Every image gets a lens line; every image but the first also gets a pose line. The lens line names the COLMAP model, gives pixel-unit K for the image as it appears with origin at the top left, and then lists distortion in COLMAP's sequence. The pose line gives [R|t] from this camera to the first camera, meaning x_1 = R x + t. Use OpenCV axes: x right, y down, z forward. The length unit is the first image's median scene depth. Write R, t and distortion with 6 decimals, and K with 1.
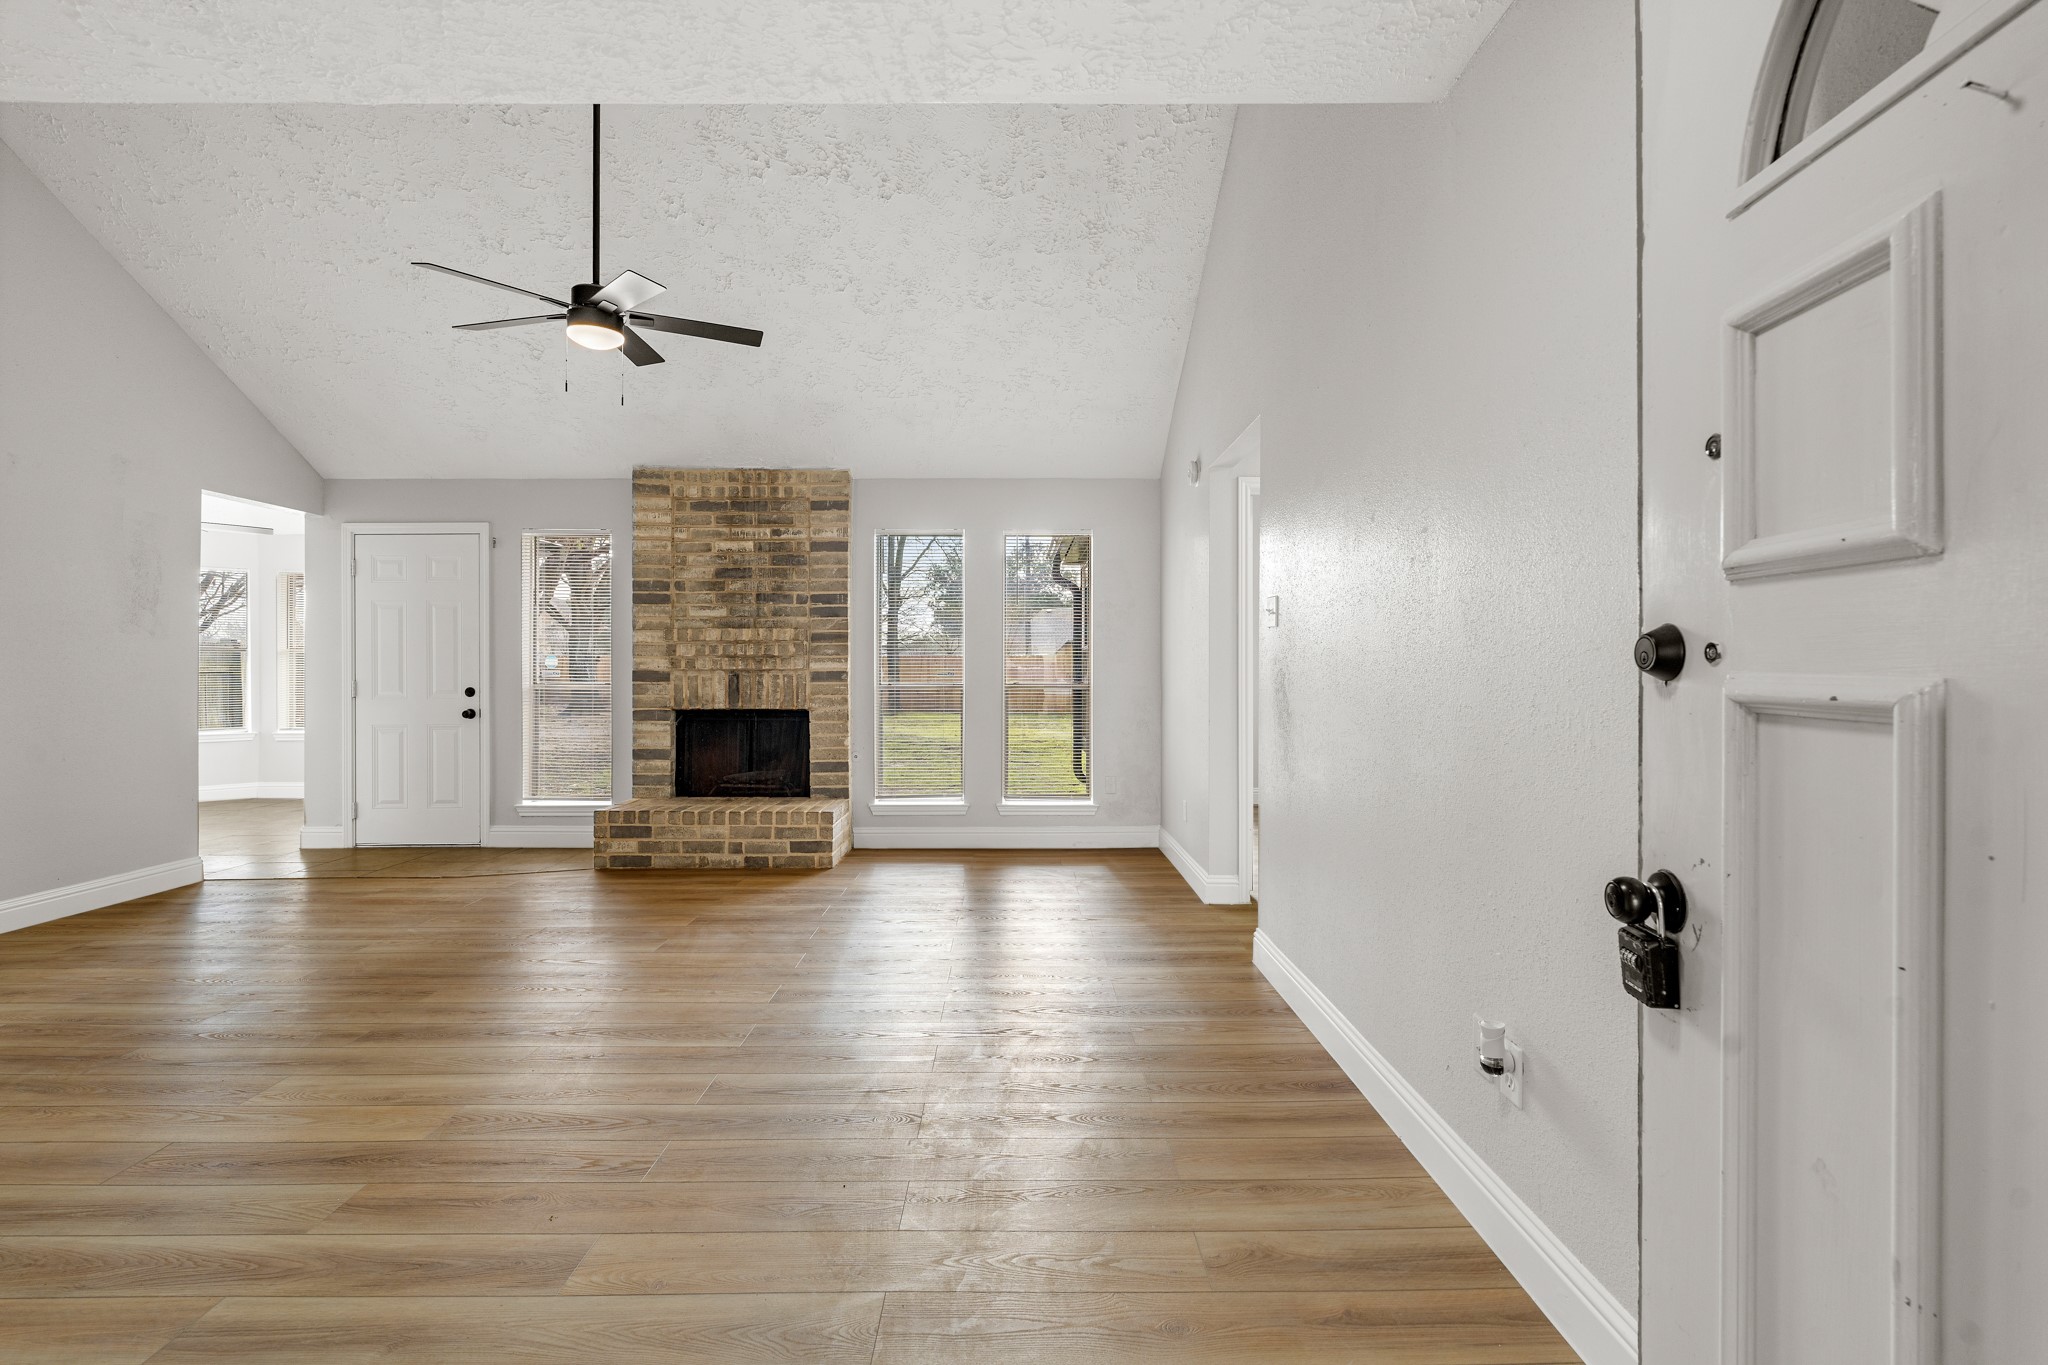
lens RADIAL K [[898.0, 0, 1025.0], [0, 898.0, 667.8], [0, 0, 1]] dist [-0.001940, 0.000474]
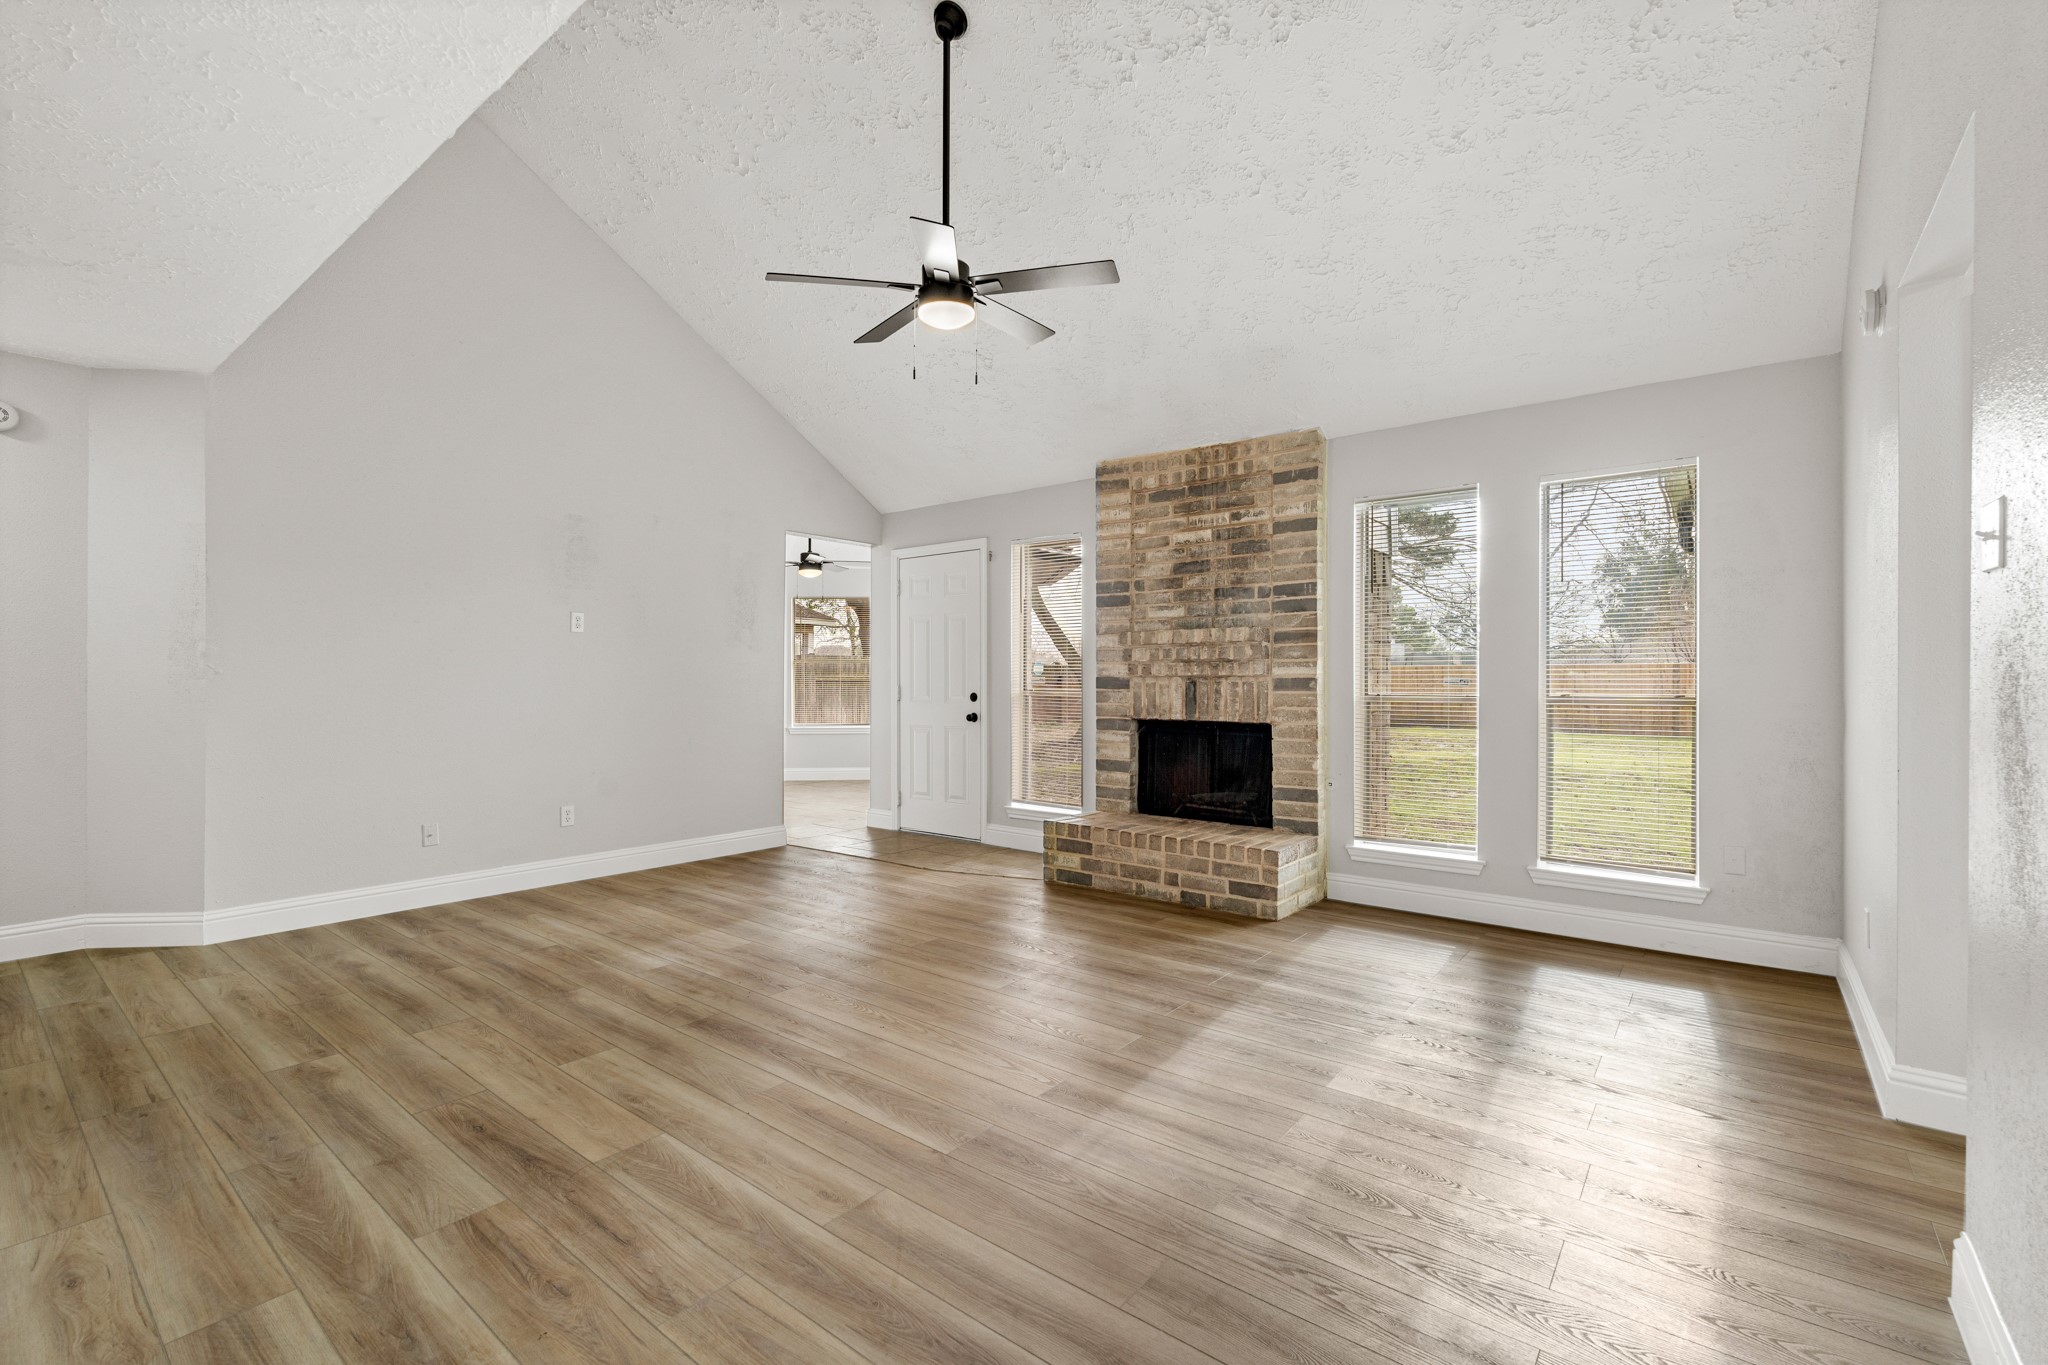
lens RADIAL K [[893.7, 0, 1027.6], [0, 893.7, 677.2], [0, 0, 1]] dist [-0.003487, 0.000030]
pose [[0.775826, -0.000031, -0.630947, 0.107501], [-0.001409, 0.999997, -0.001781, 0.005035], [0.630946, 0.002271, 0.775823, 0.213269]]
